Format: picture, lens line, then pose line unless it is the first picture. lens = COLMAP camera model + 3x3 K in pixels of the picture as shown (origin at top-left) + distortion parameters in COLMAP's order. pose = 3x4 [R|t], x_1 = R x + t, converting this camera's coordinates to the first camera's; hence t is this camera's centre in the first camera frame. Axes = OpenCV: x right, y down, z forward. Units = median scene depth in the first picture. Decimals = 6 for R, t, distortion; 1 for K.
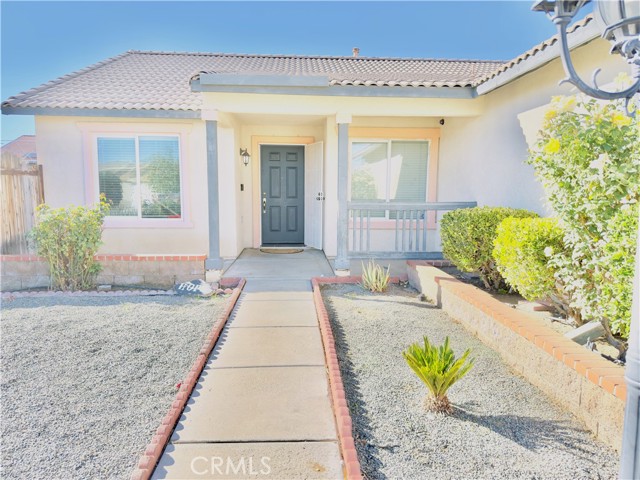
lens RADIAL K [[450.1, 0, 320.0], [0, 450.1, 240.0], [0, 0, 1]] dist [0.002787, -0.000633]
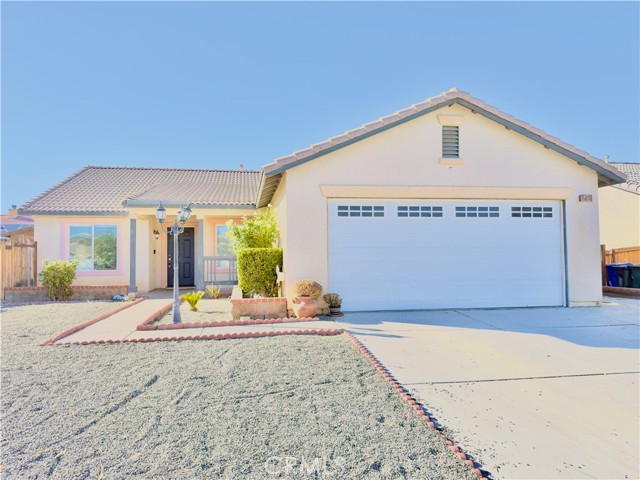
lens RADIAL K [[450.1, 0, 320.0], [0, 450.1, 240.0], [0, 0, 1]] dist [0.002787, -0.000633]
pose [[0.993337, -0.013721, 0.114427, 0.319518], [0.030421, 0.988889, -0.145509, 0.133236], [-0.111159, 0.148020, 0.982717, -0.950841]]
